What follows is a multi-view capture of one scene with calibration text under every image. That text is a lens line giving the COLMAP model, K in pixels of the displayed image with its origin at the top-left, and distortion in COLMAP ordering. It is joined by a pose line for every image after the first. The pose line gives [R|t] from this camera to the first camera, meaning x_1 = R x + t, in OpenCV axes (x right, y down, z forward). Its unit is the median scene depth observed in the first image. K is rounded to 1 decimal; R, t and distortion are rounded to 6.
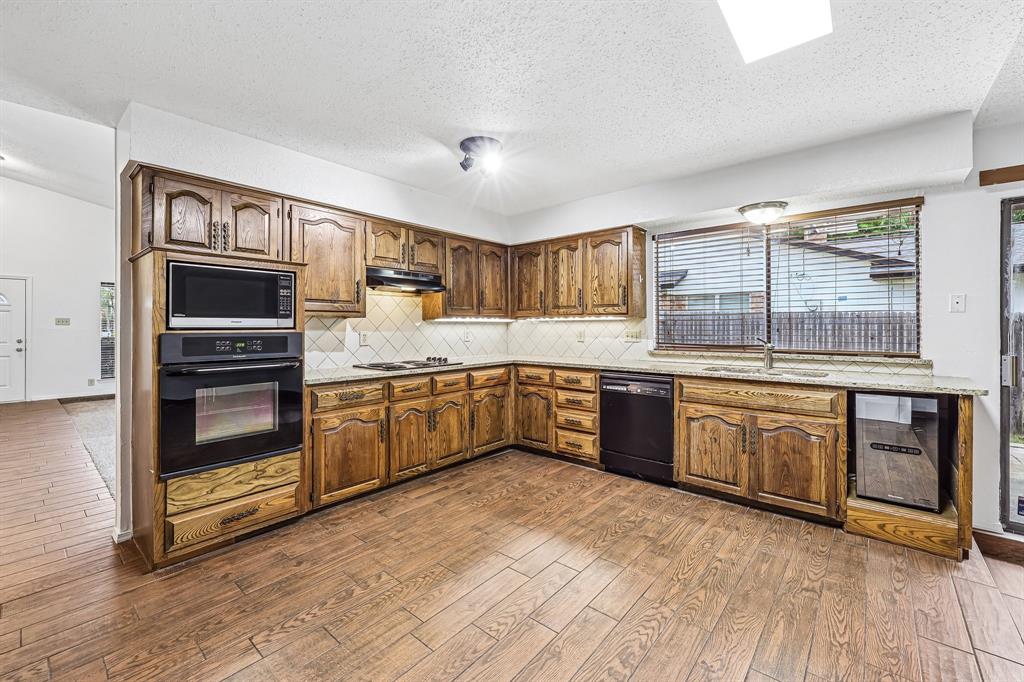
lens RADIAL K [[419.1, 0, 510.6], [0, 419.1, 325.9], [0, 0, 1]] dist [-0.001121, -0.000244]
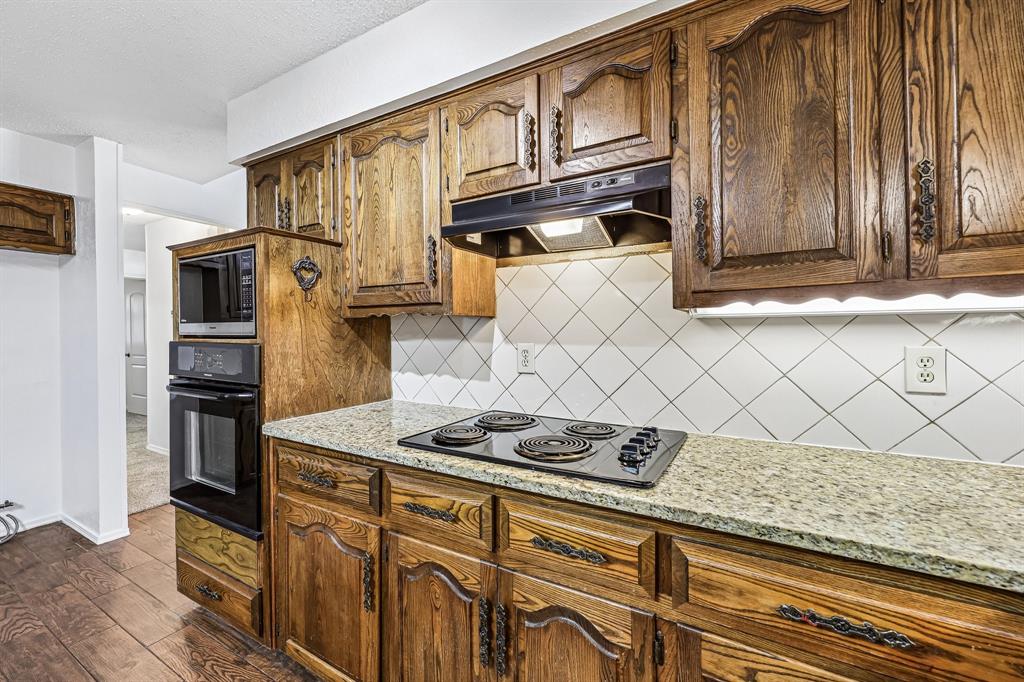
lens RADIAL K [[415.9, 0, 514.3], [0, 415.9, 332.0], [0, 0, 1]] dist [0.001900, 0.000320]
pose [[0.196564, 0.002559, -0.980488, 0.118631], [0.004127, 0.999986, 0.003437, -0.001960], [0.980482, -0.004722, 0.196550, 0.953751]]
